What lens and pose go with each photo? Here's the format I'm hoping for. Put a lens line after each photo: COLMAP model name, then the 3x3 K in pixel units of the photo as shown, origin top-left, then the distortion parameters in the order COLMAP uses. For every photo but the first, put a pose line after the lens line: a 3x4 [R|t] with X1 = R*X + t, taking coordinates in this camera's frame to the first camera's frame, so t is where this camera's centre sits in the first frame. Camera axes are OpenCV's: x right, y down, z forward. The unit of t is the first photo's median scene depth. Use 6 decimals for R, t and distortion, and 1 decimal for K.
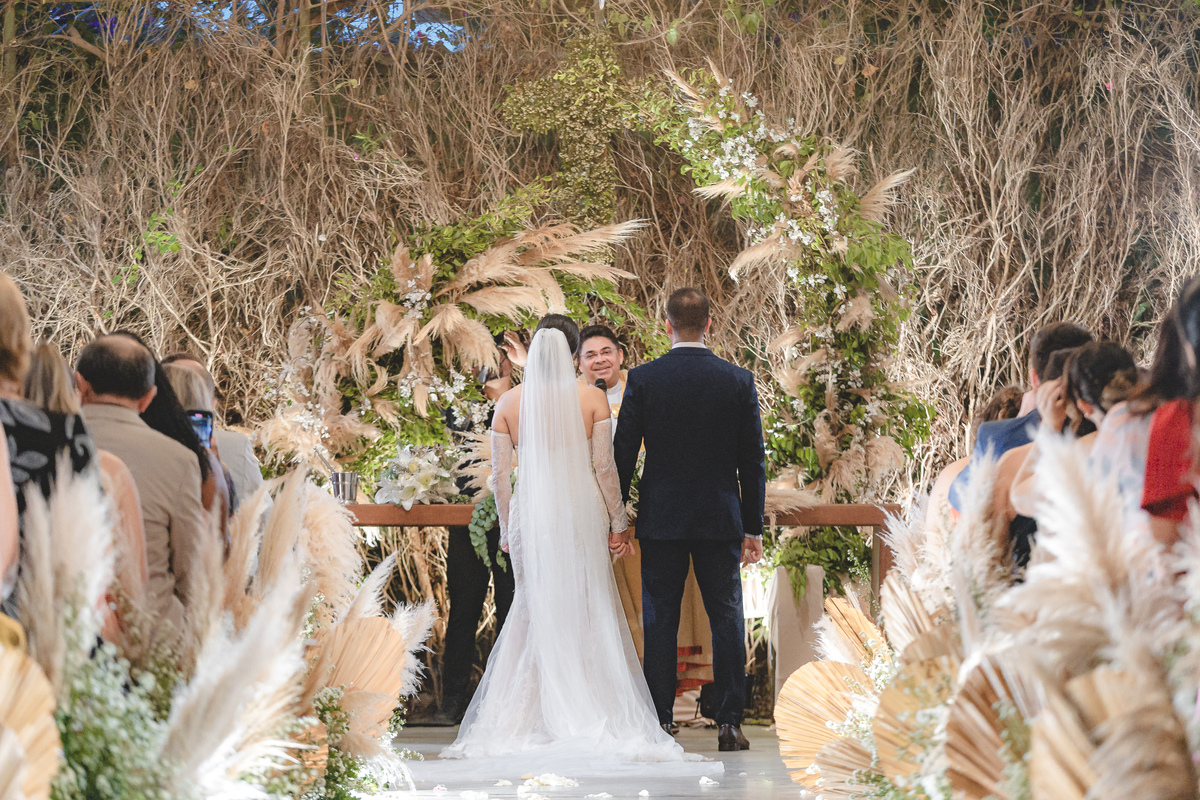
lens RADIAL K [[4581.5, 0, 600.0], [0, 4581.5, 400.0], [0, 0, 1]] dist [0.031981, 0.570087]
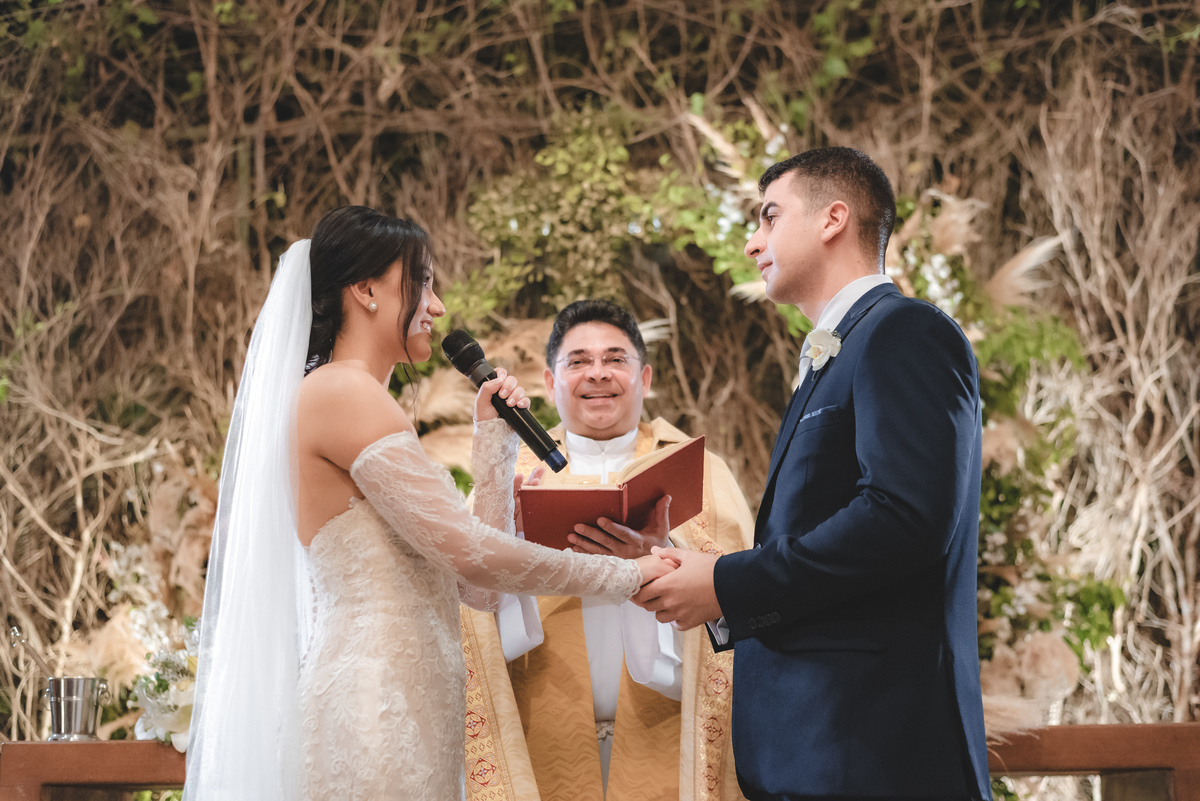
lens RADIAL K [[1748.3, 0, 600.0], [0, 1748.3, 400.5], [0, 0, 1]] dist [0.021605, 0.069529]
pose [[0.999446, -0.021368, -0.025503, 0.006378], [0.015862, 0.979806, -0.199322, 0.022784], [0.029247, 0.198807, 0.979602, 0.730437]]
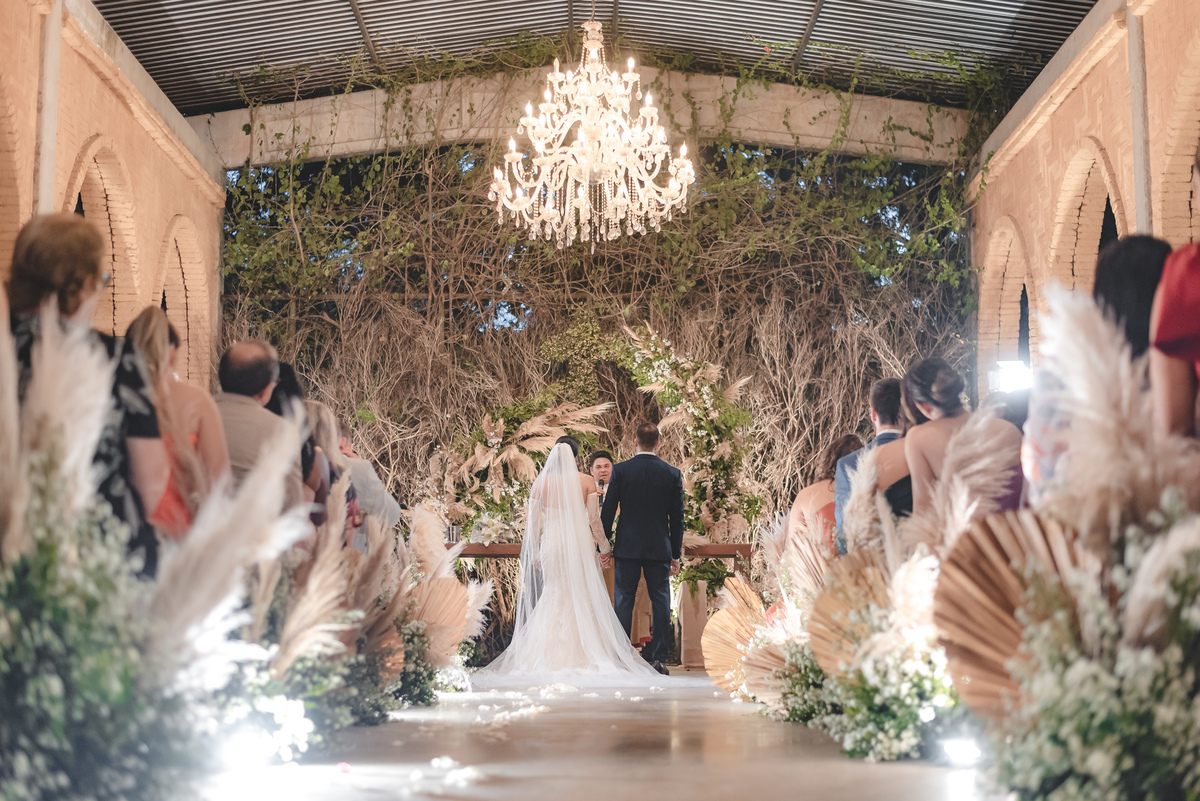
lens RADIAL K [[1748.3, 0, 600.0], [0, 1748.3, 400.5], [0, 0, 1]] dist [0.021605, 0.069529]
pose [[0.999965, 0.003170, 0.007710, -0.001391], [-0.002453, 0.995816, -0.091353, 0.026810], [-0.007967, 0.091331, 0.995789, 0.255984]]
